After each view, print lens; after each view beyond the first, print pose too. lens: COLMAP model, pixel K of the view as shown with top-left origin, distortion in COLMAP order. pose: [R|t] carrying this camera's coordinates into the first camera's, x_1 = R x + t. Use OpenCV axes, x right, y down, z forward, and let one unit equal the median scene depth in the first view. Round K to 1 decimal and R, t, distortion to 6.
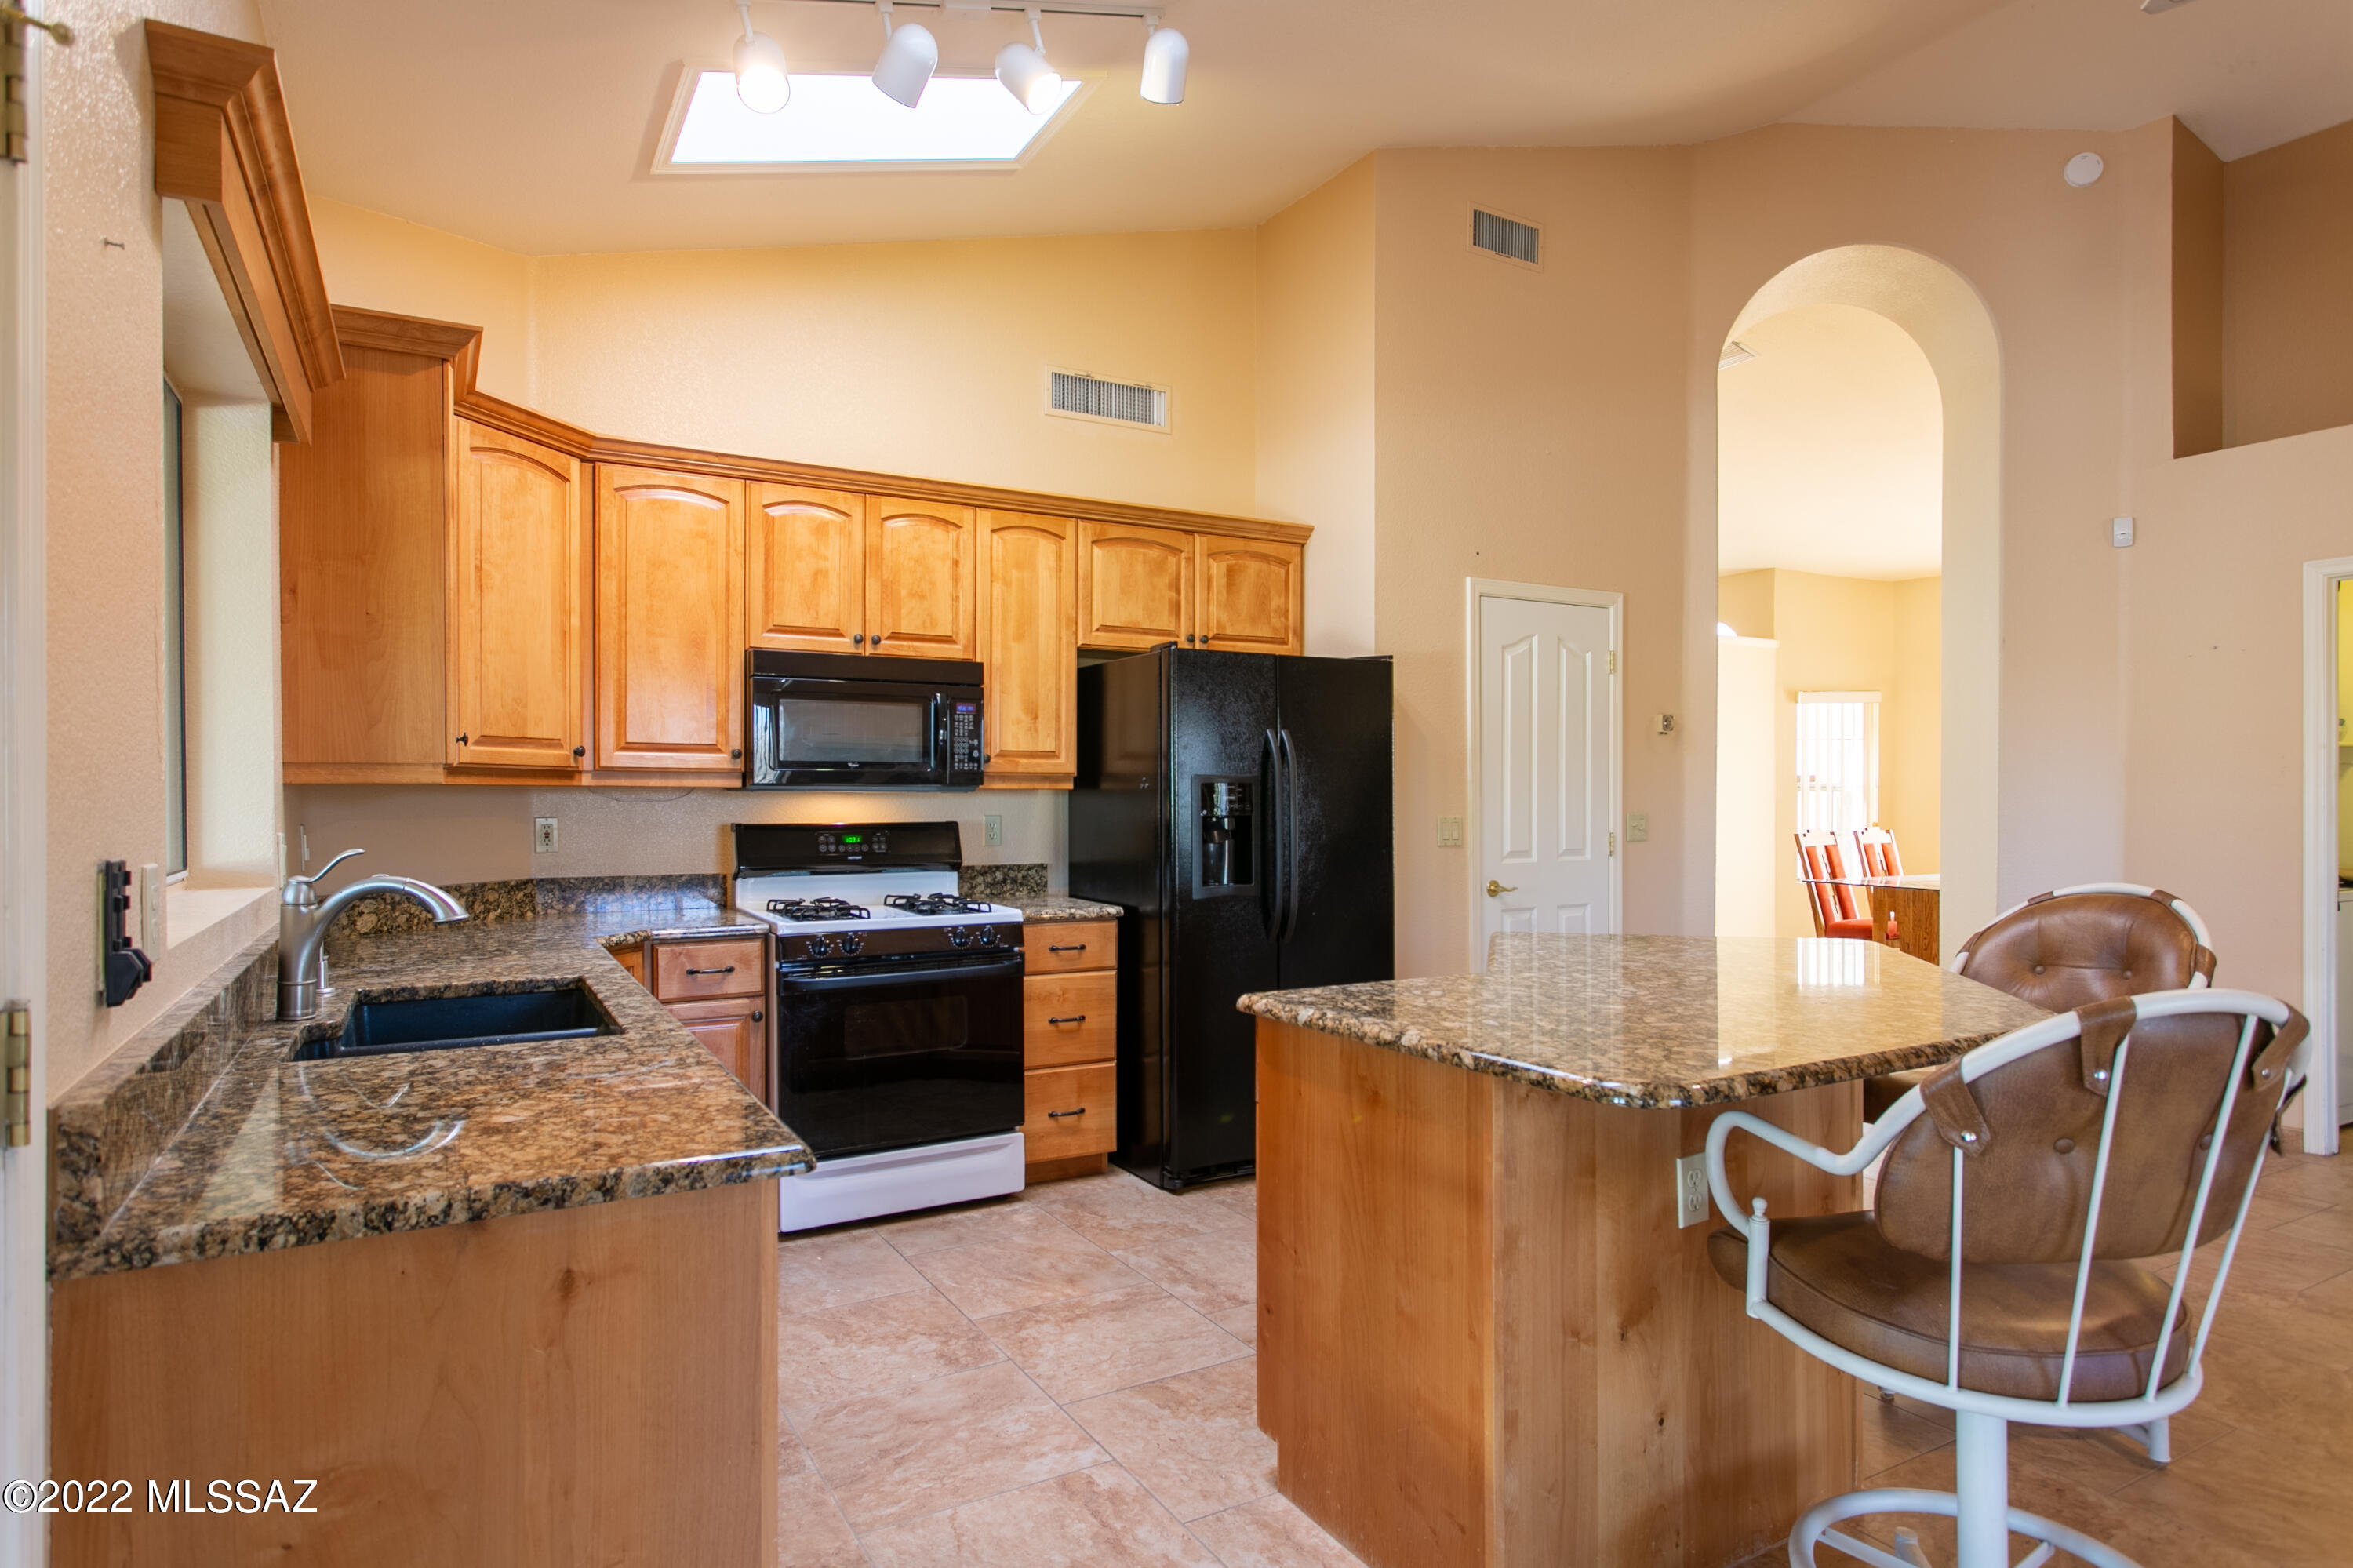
lens RADIAL K [[1300.0, 0, 1176.5], [0, 1300.0, 784.0], [0, 0, 1]] dist [0.005067, 0.001207]
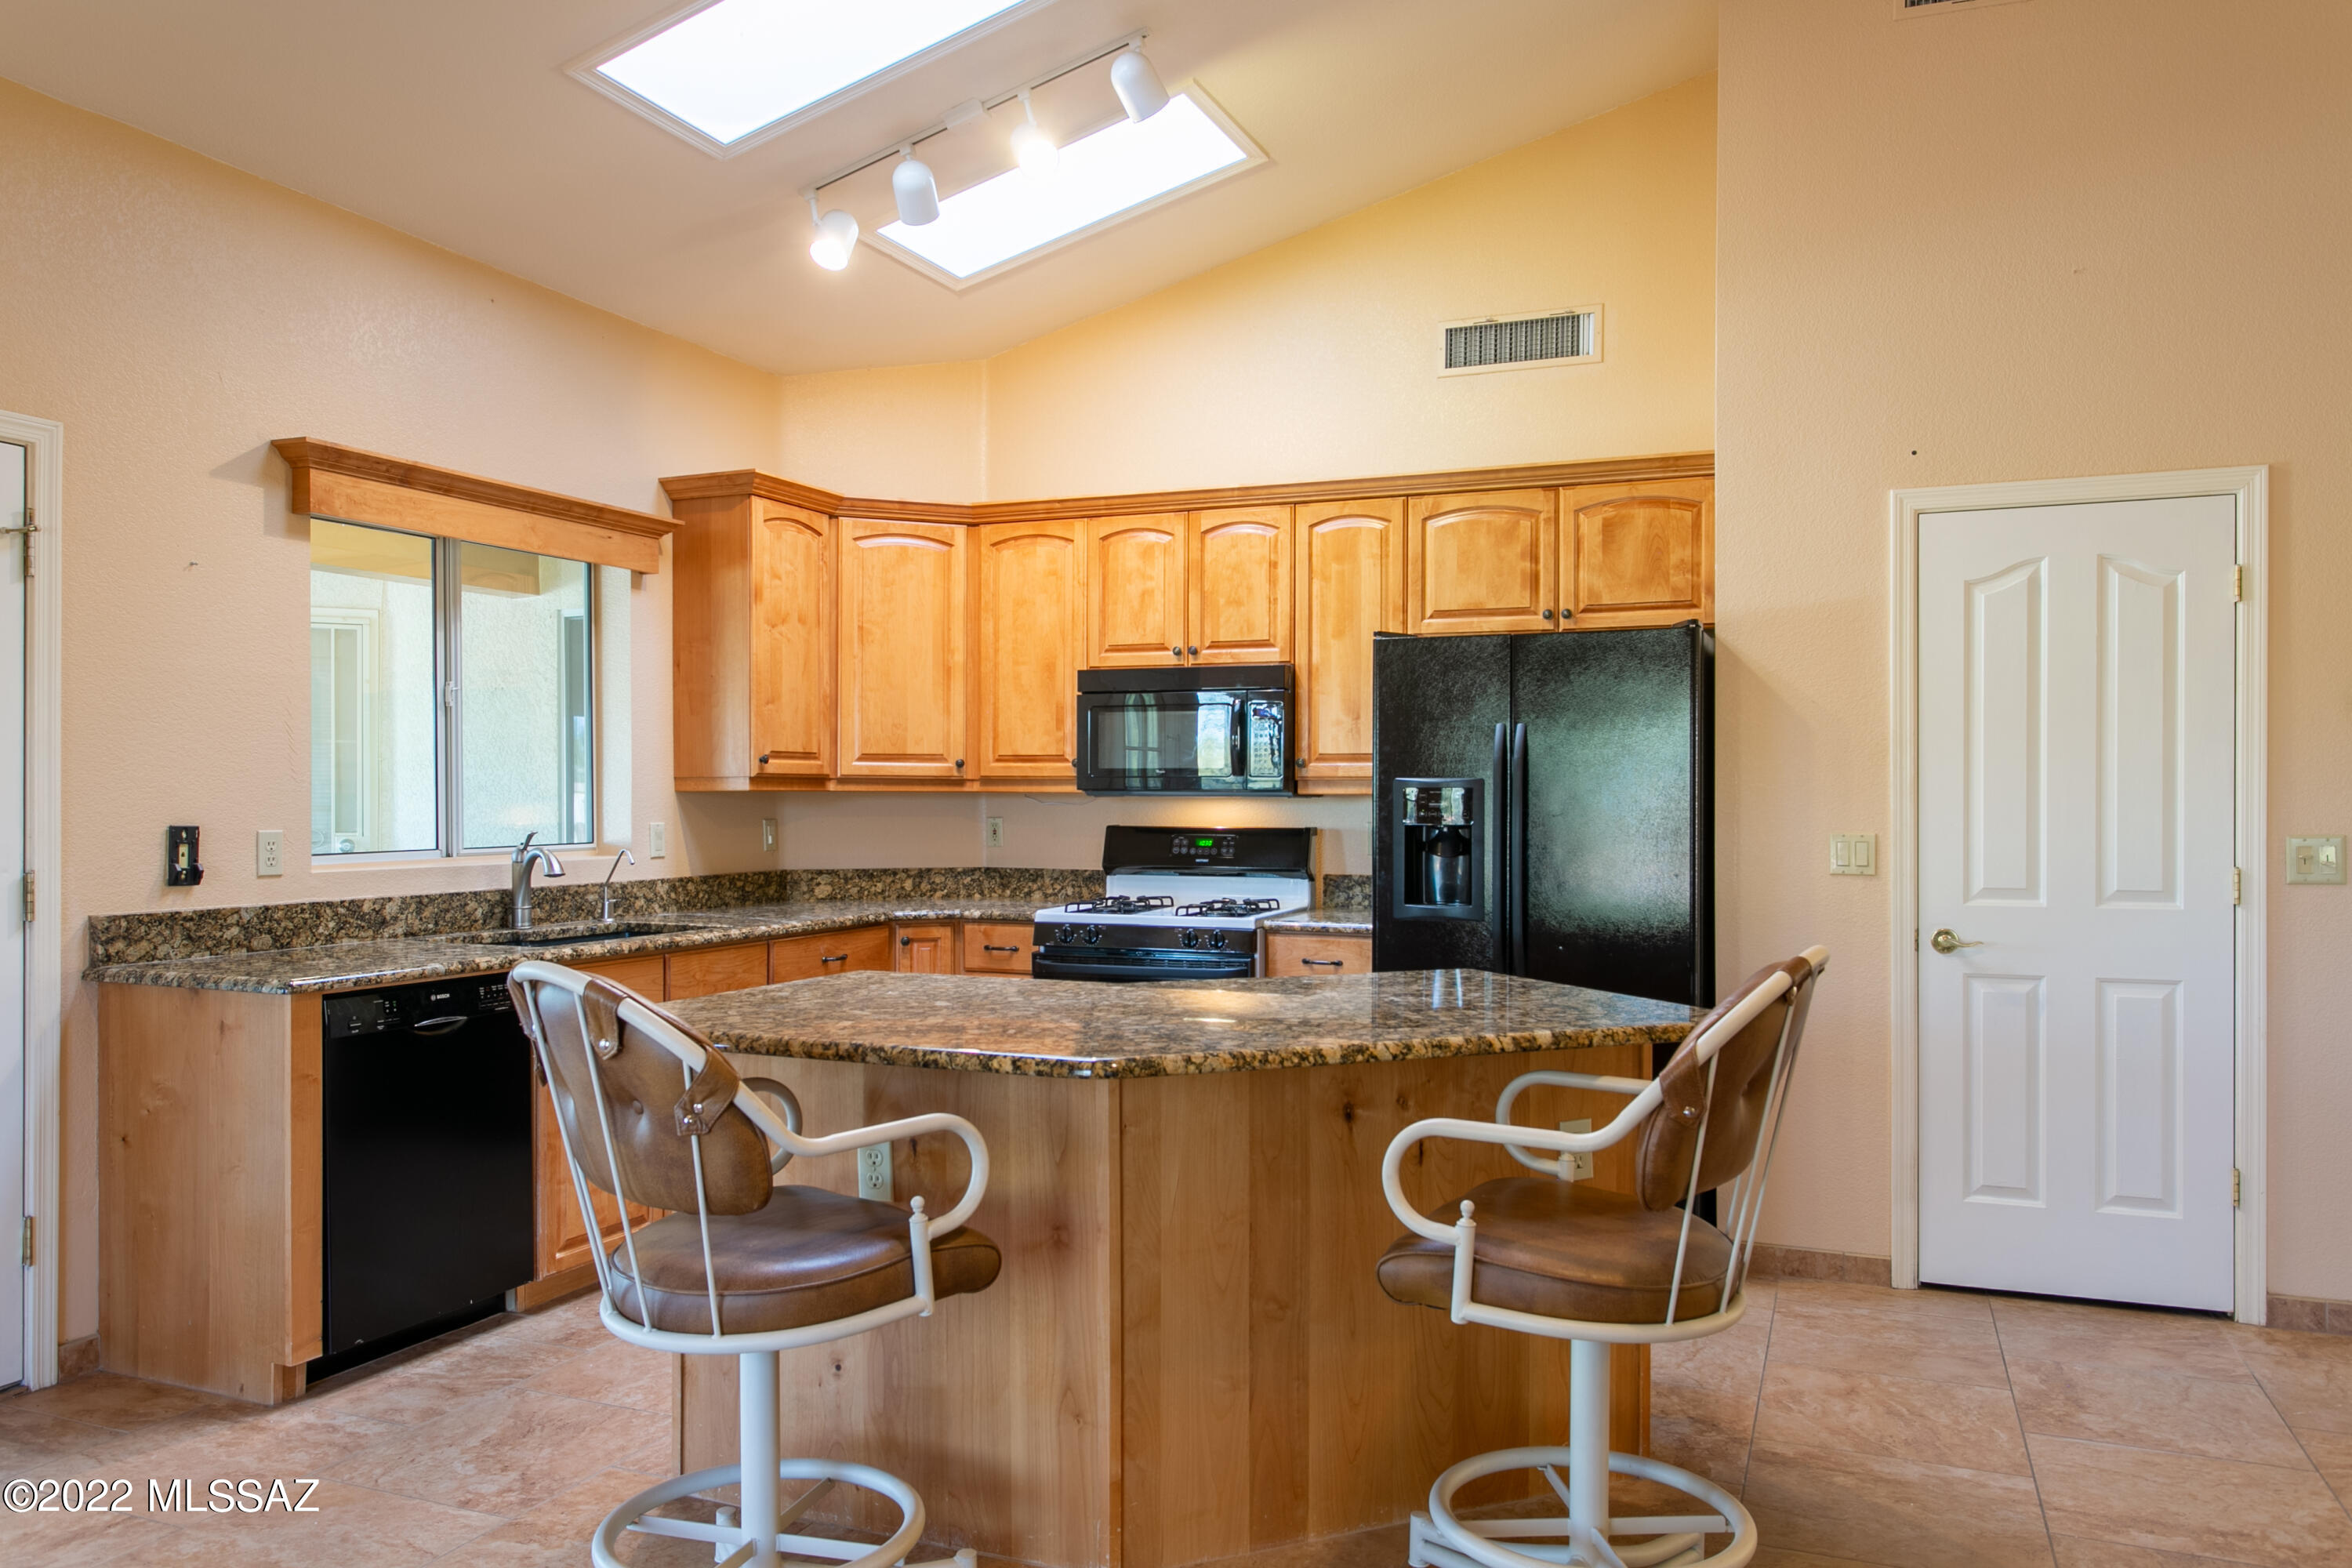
lens RADIAL K [[1659.6, 0, 1178.3], [0, 1659.6, 795.9], [0, 0, 1]] dist [-0.006166, 0.002765]
pose [[0.610148, 0.001380, -0.792286, 0.802486], [0.003110, 0.999987, 0.004136, -0.000279], [0.792281, -0.004988, 0.610136, 0.179608]]
